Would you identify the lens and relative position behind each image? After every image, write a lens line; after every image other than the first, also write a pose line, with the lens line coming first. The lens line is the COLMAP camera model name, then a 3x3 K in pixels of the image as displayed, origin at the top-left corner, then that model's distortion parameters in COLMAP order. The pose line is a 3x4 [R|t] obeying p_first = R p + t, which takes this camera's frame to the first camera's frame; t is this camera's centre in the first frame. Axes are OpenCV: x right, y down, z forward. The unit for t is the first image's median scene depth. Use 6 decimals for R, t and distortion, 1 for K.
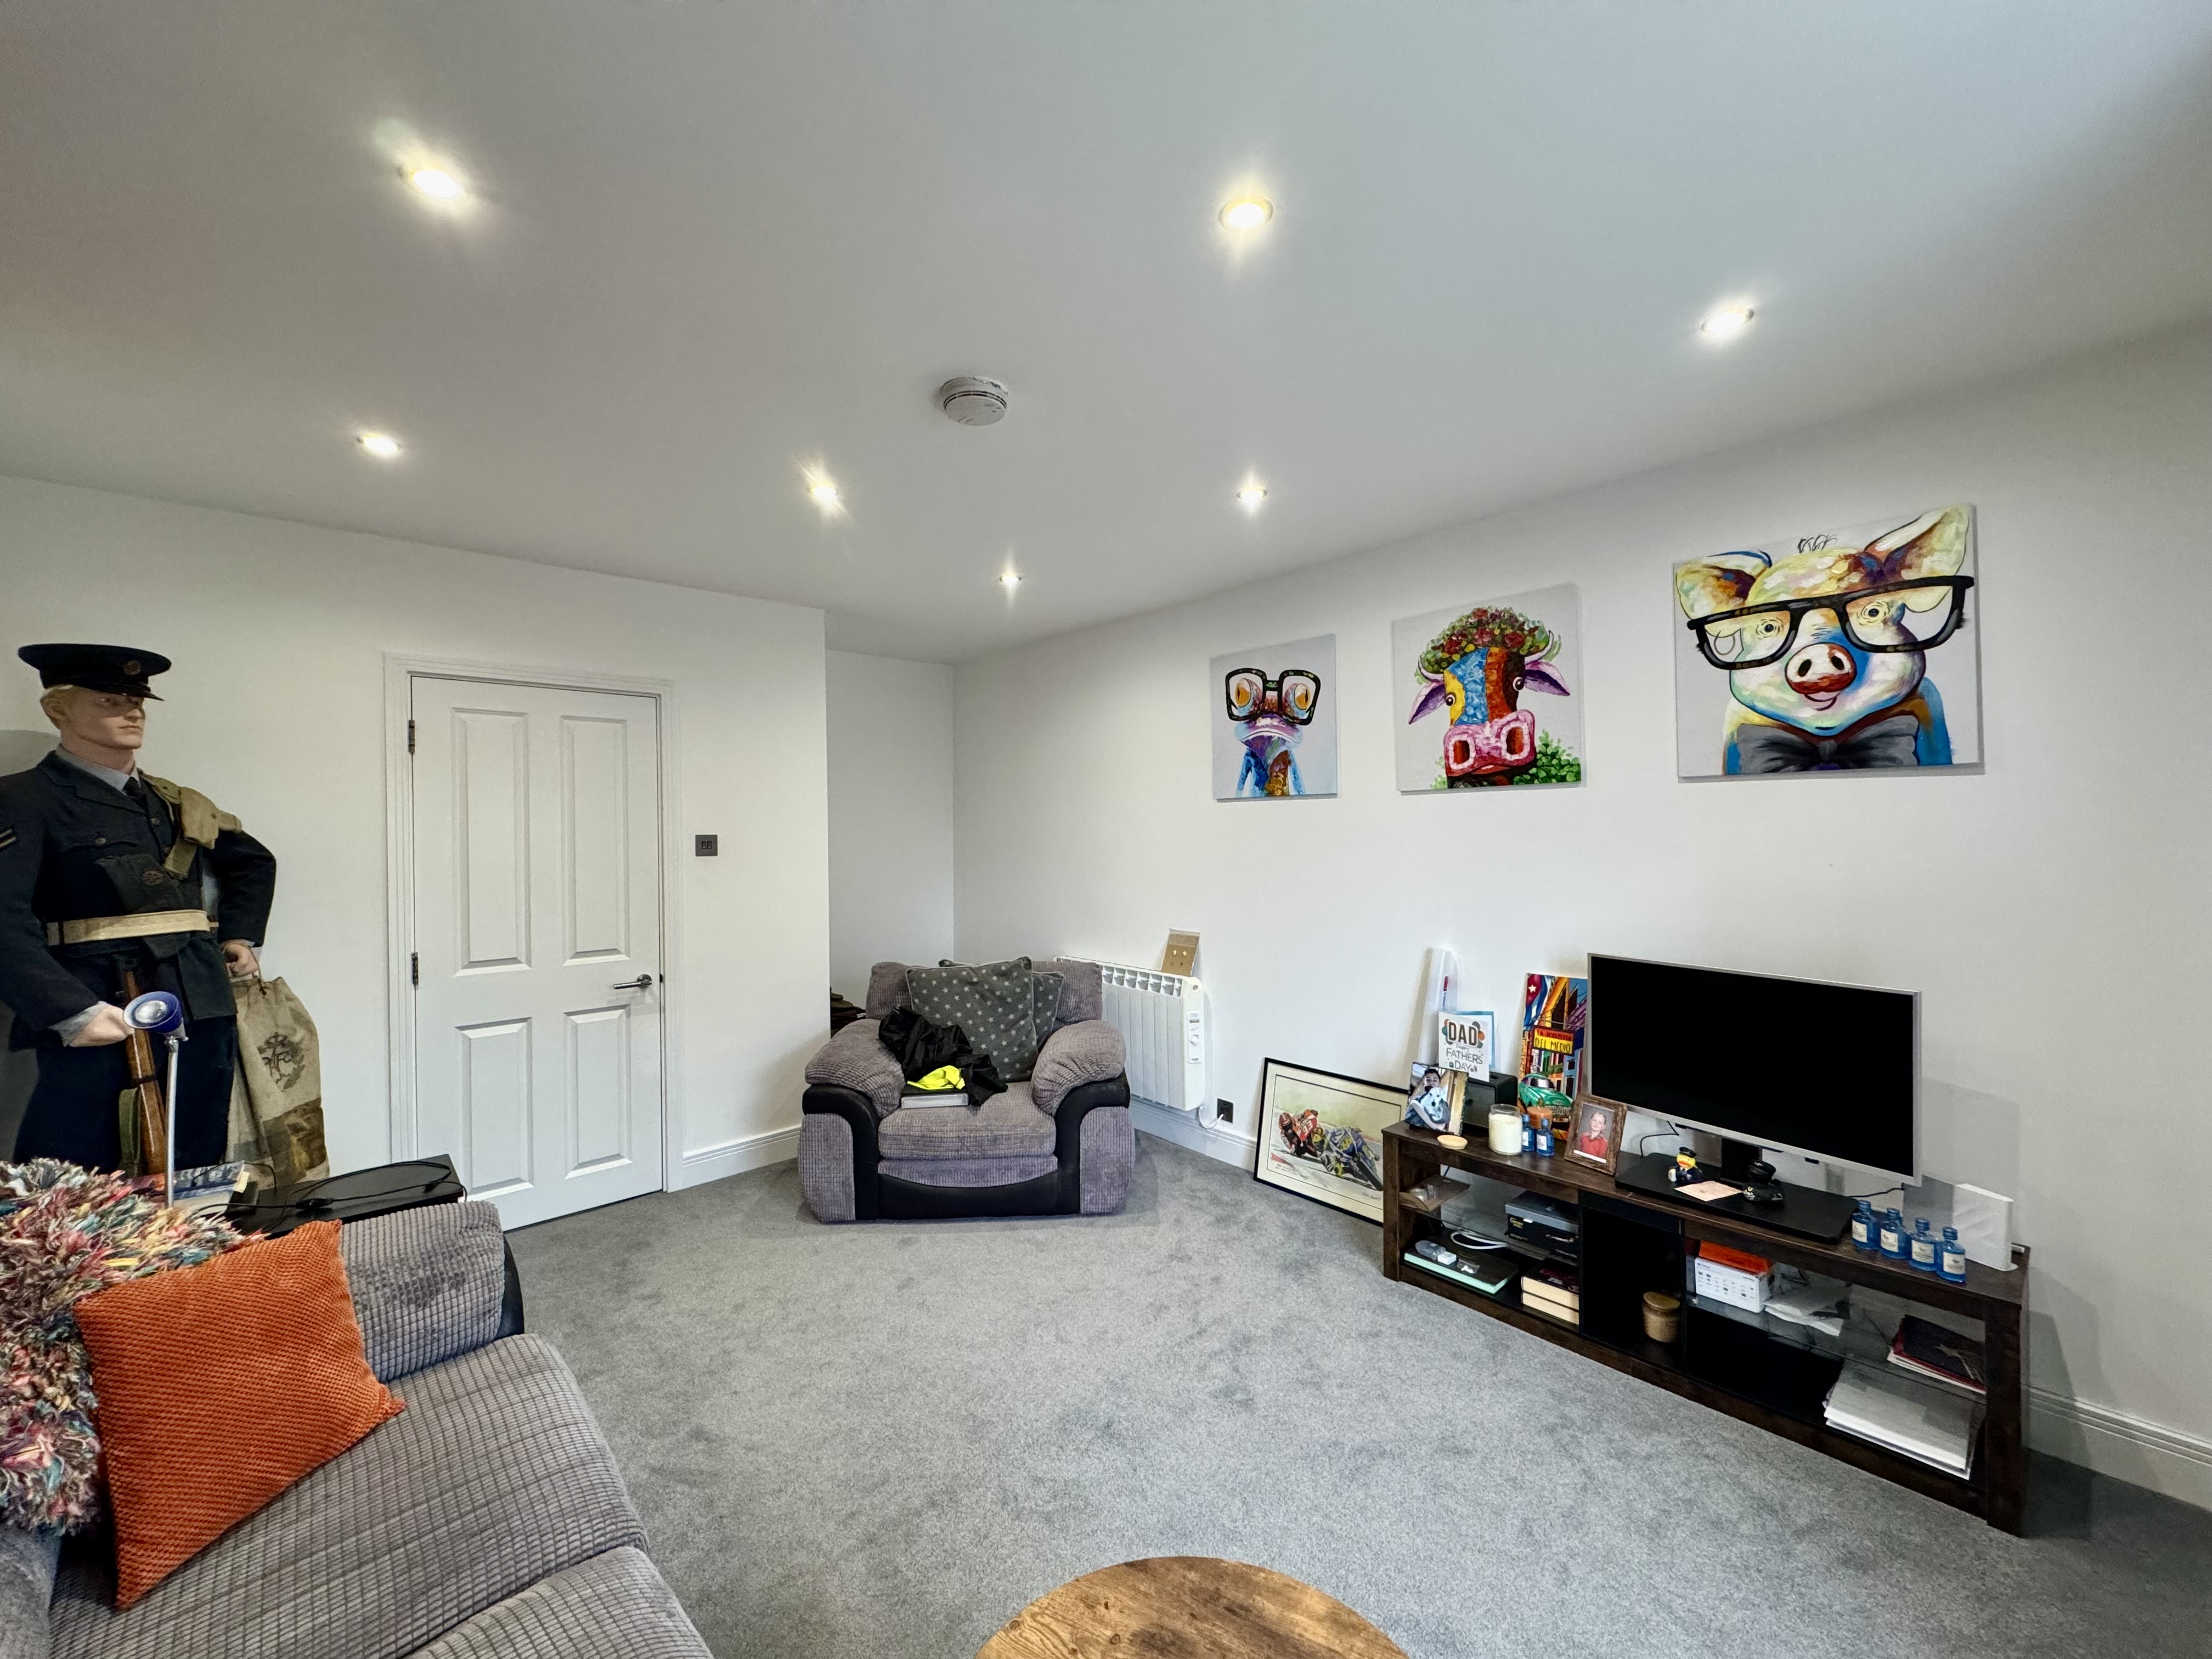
lens RADIAL K [[884.3, 0, 1111.6], [0, 884.3, 829.7], [0, 0, 1]] dist [-0.000991, -0.000064]
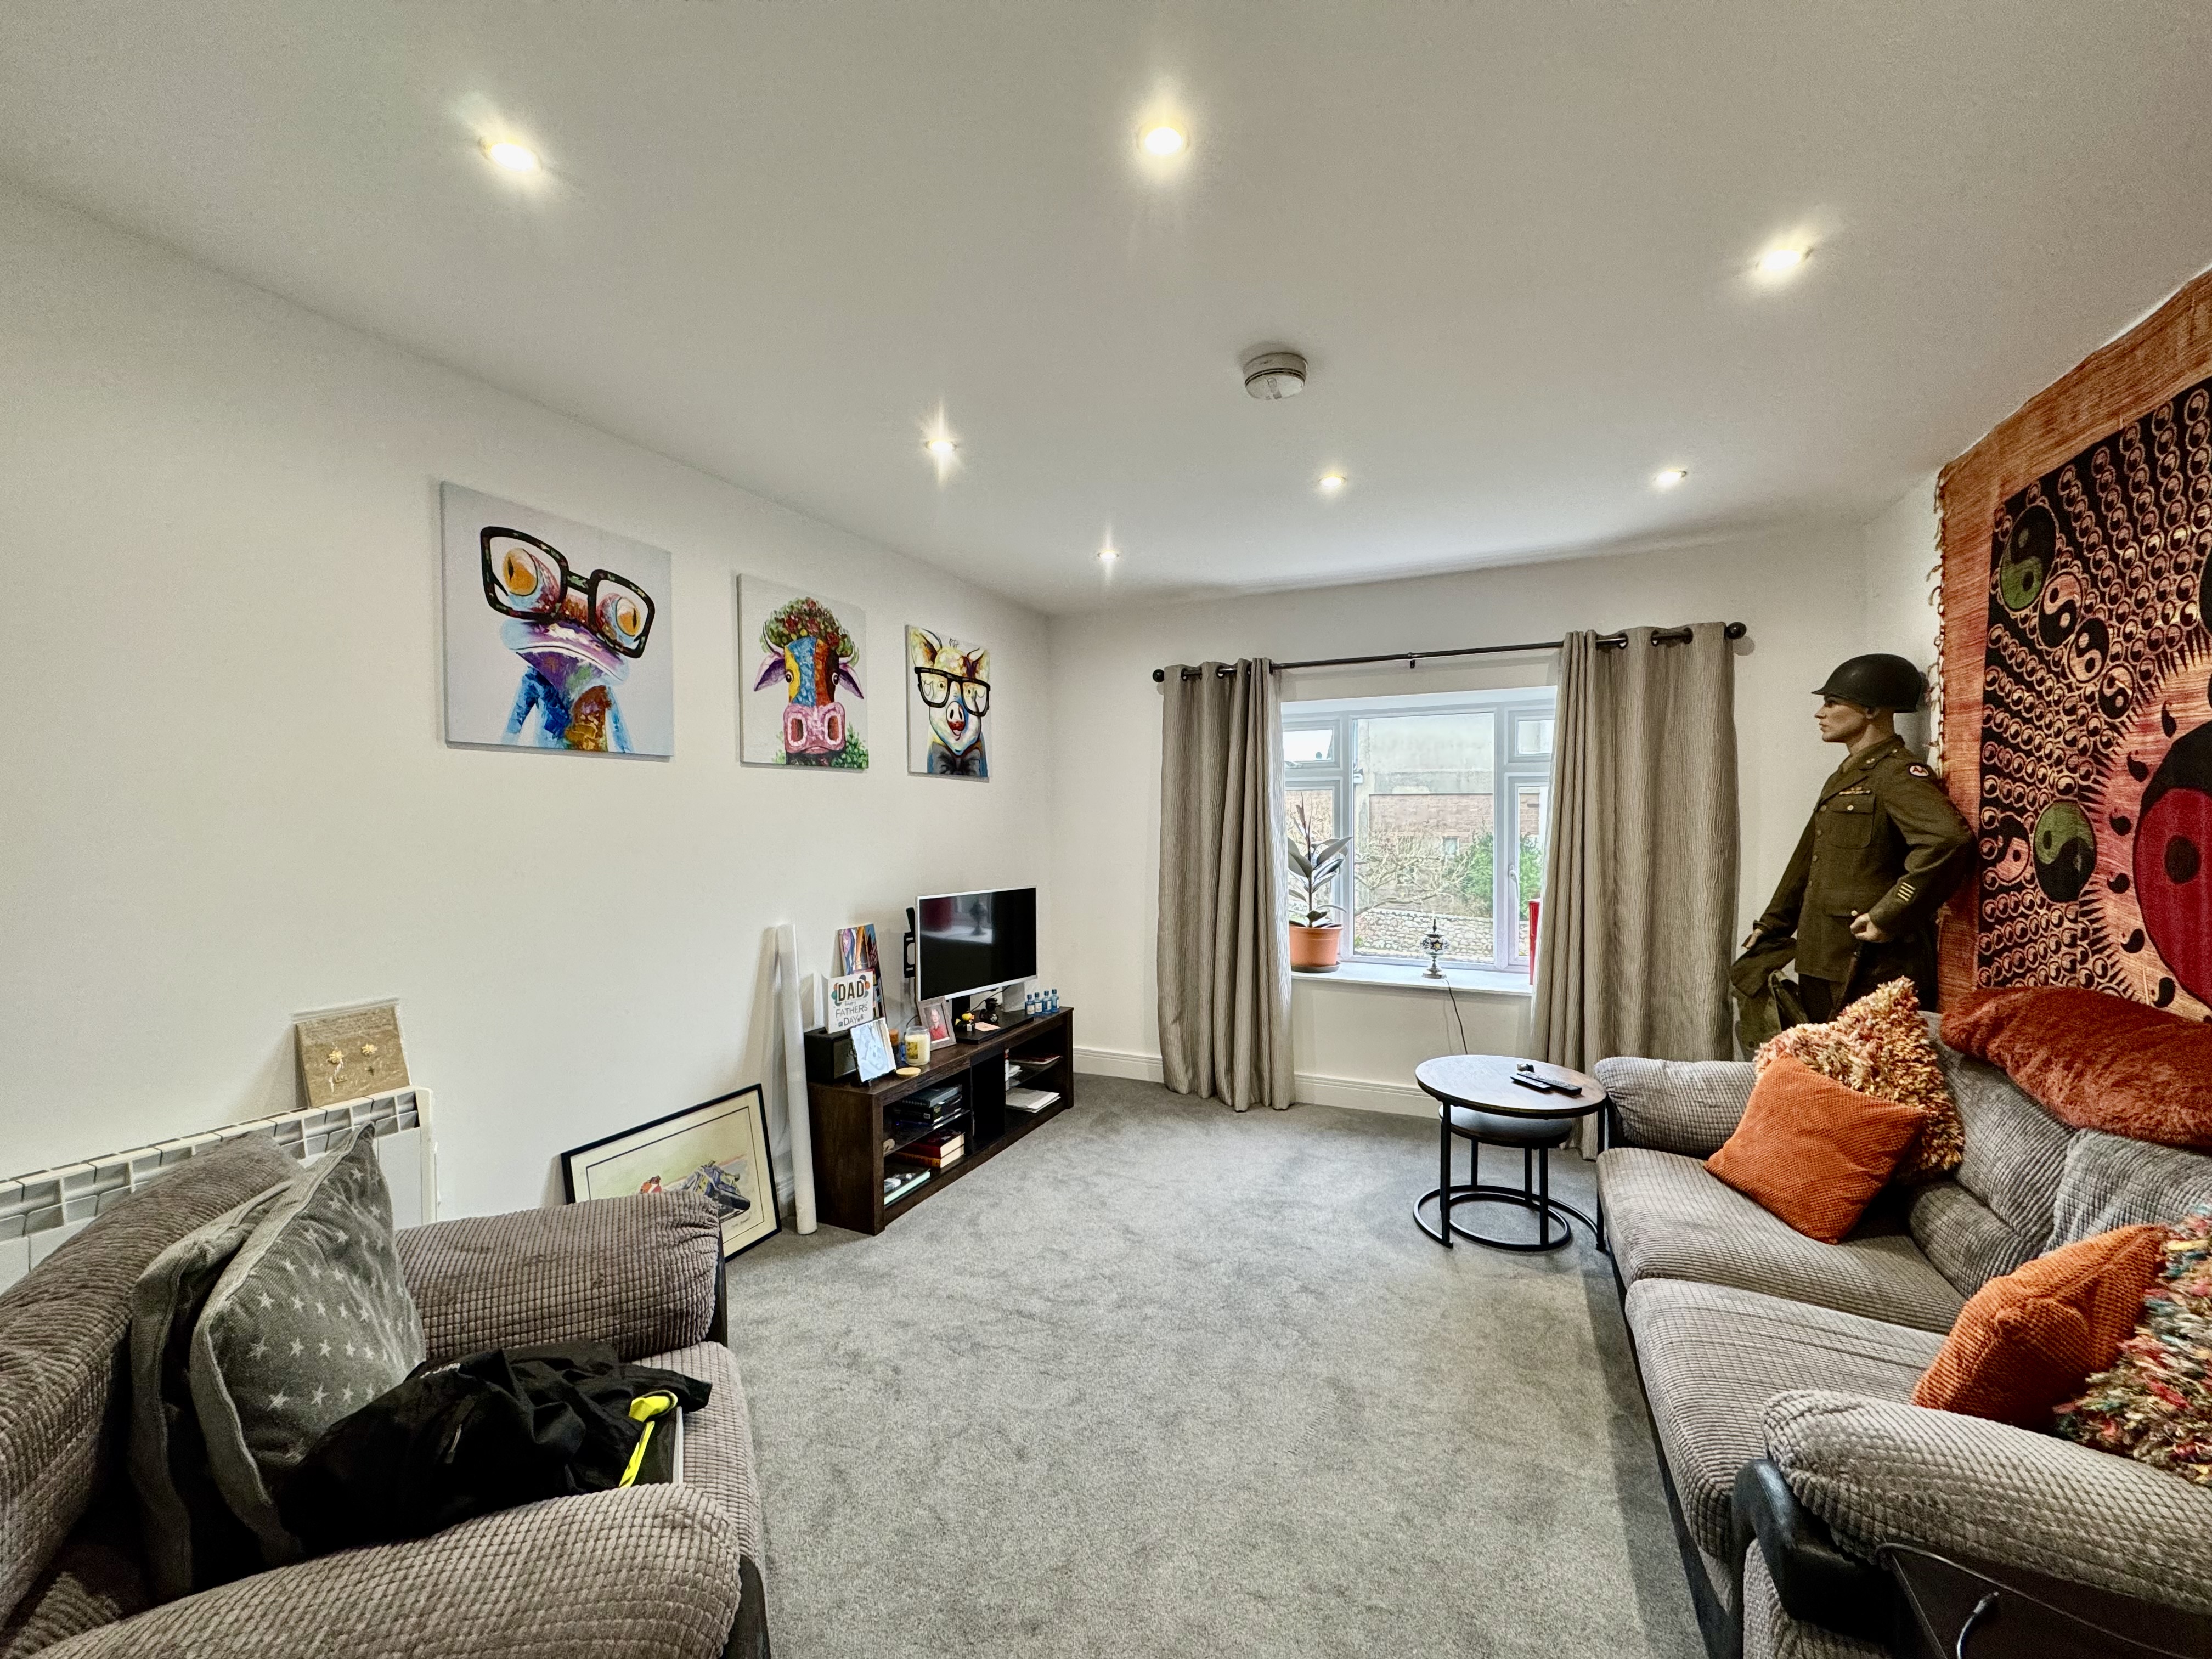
lens RADIAL K [[884.3, 0, 1111.6], [0, 884.3, 829.7], [0, 0, 1]] dist [-0.000991, -0.000064]
pose [[-0.396863, -0.000376, 0.917878, -0.721098], [0.010118, 0.999937, 0.004784, 0.028128], [-0.917822, 0.011185, -0.396834, 1.108387]]
